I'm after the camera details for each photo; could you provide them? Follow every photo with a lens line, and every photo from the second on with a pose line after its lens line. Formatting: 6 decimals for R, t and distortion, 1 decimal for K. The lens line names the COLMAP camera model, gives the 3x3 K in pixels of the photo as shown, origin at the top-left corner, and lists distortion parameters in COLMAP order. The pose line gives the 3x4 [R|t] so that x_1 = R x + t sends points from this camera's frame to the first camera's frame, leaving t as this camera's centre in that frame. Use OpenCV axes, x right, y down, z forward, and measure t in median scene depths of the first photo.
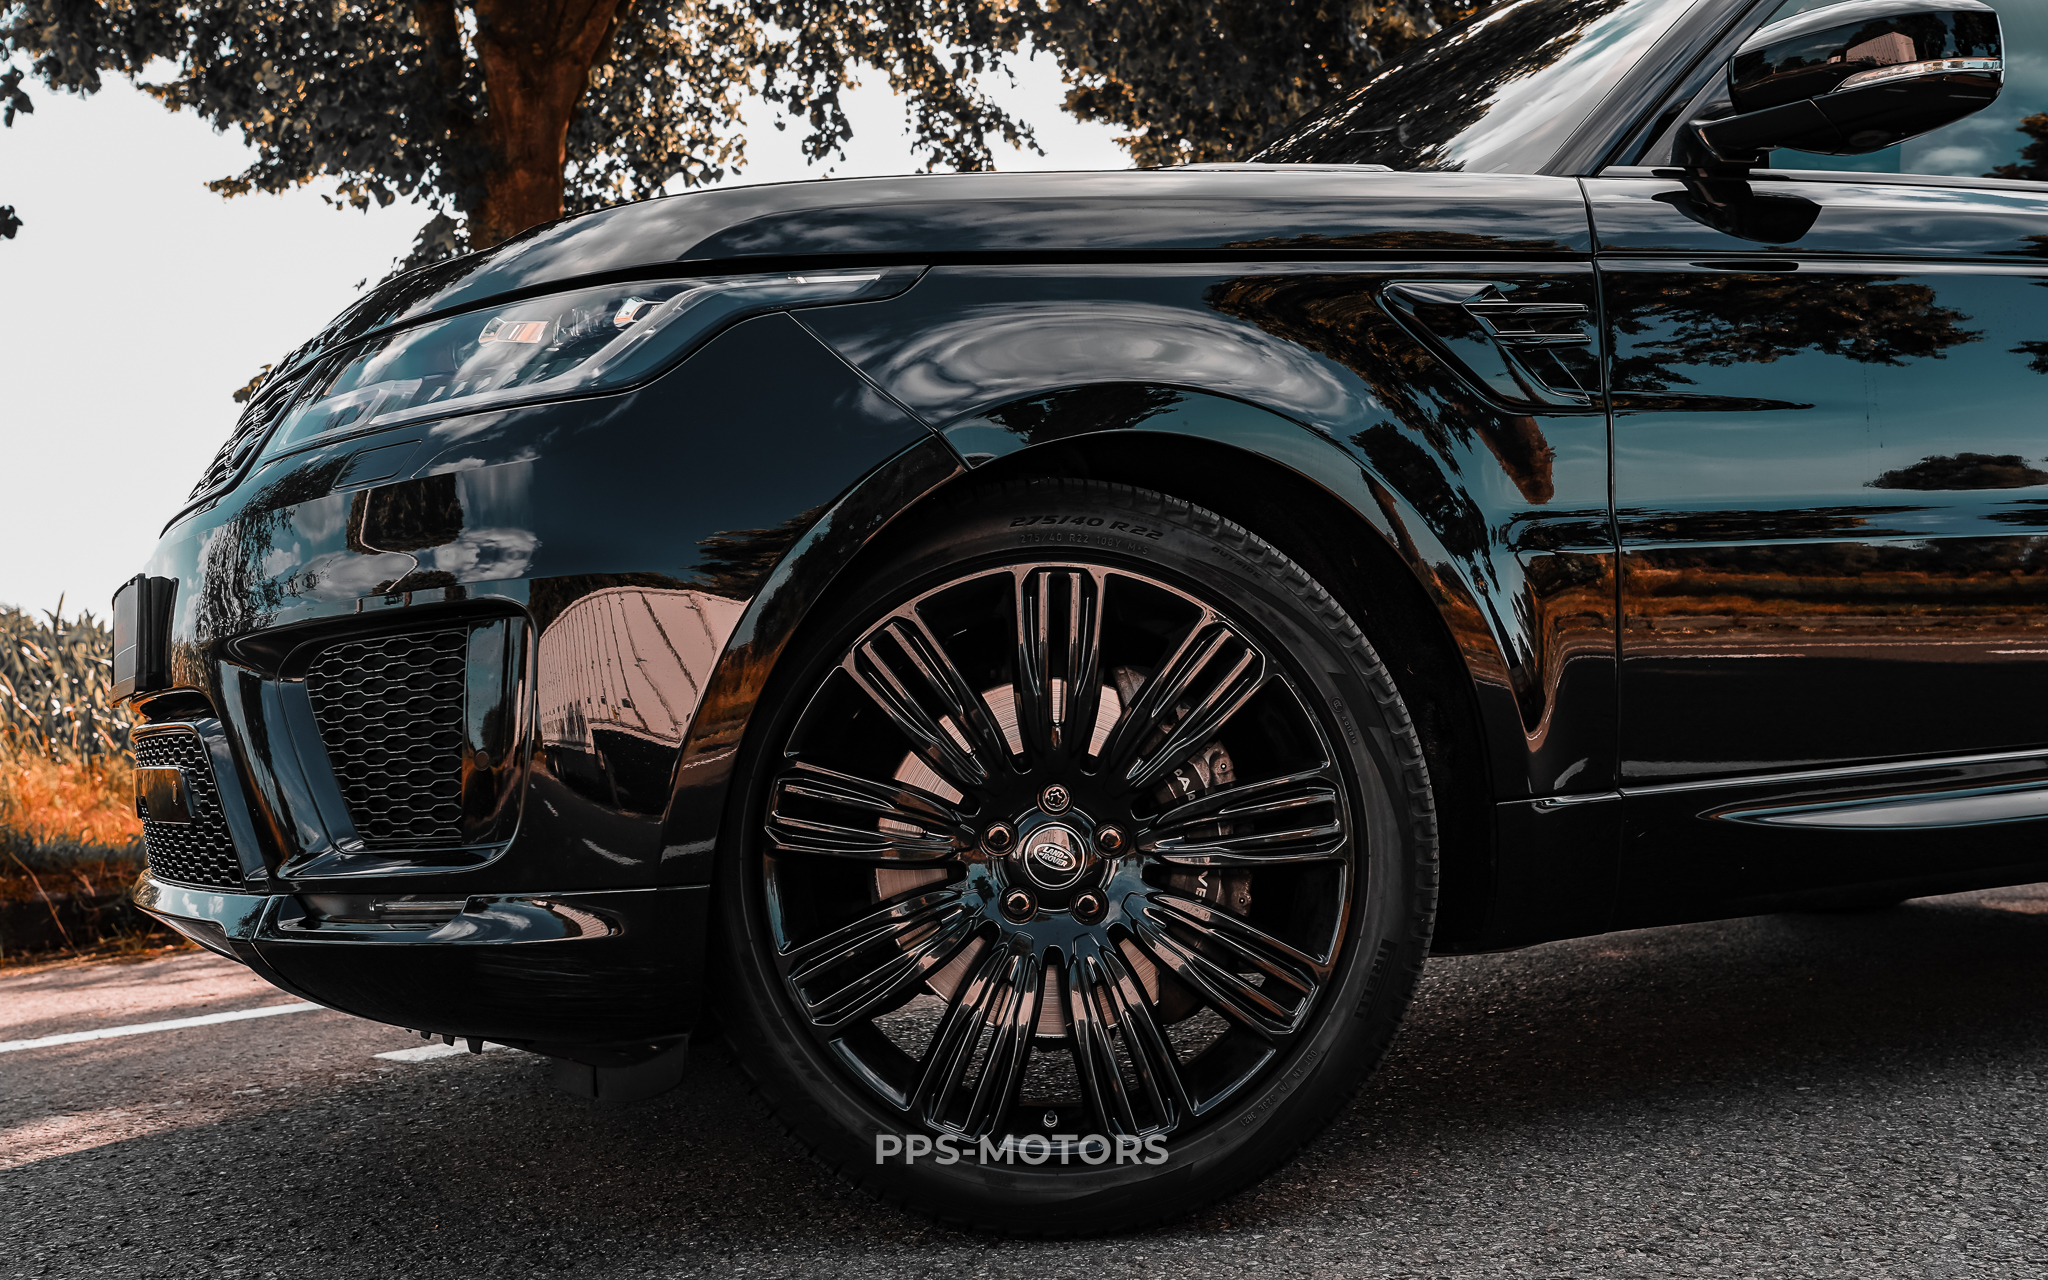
lens RADIAL K [[2022.2, 0, 1031.2], [0, 2022.2, 685.4], [0, 0, 1]] dist [0.038234, -0.020345]
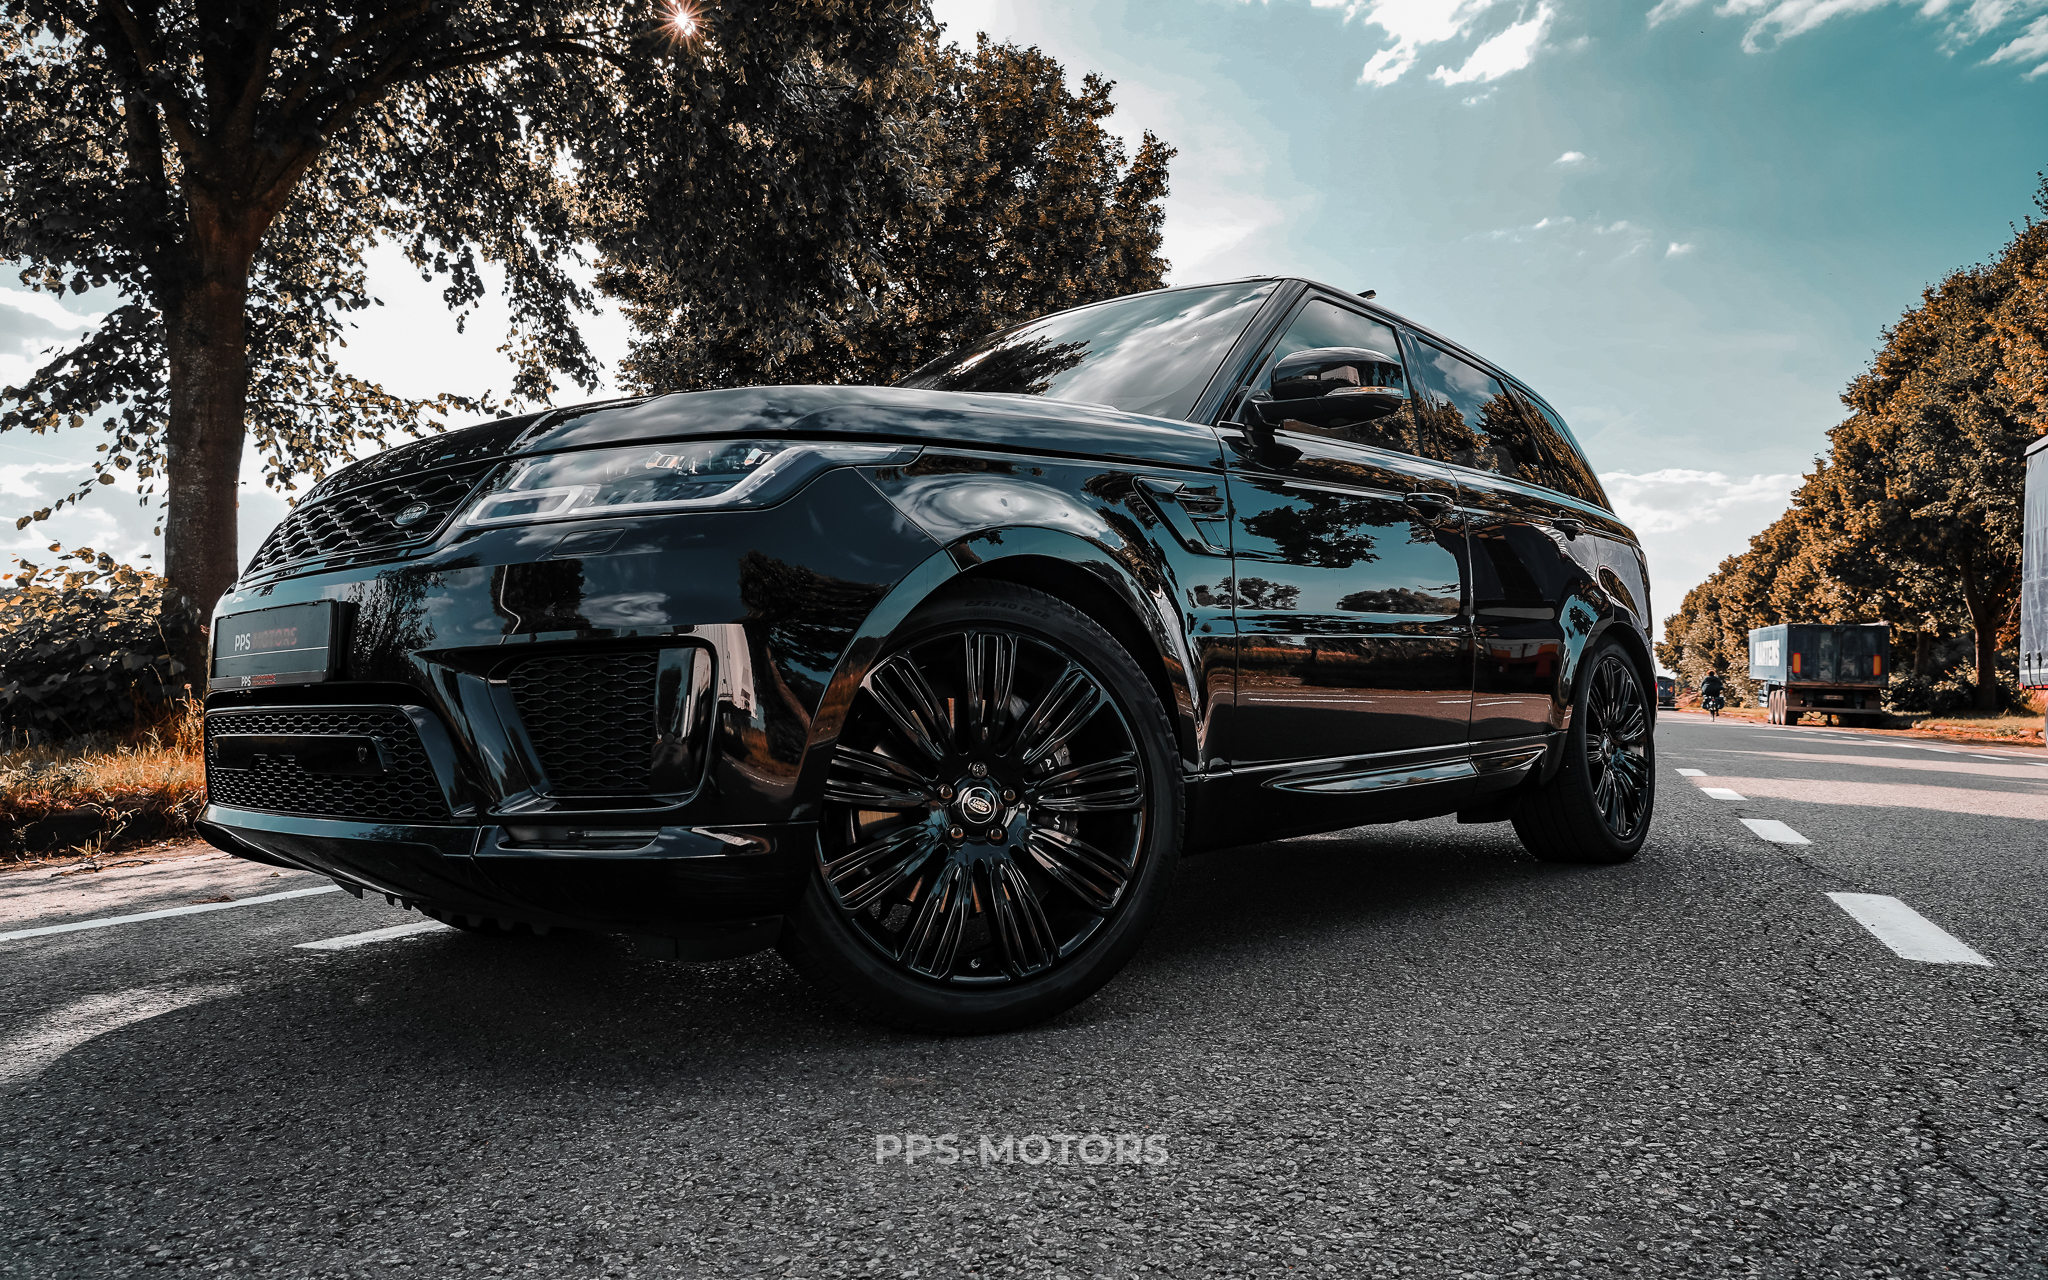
lens RADIAL K [[1375.9, 0, 1016.4], [0, 1375.9, 640.0], [0, 0, 1]] dist [-0.026615, 0.005728]
pose [[0.928707, 0.052063, 0.367141, -0.305584], [-0.038153, 0.998256, -0.045048, -0.001074], [-0.368846, 0.027828, 0.929074, -0.053222]]
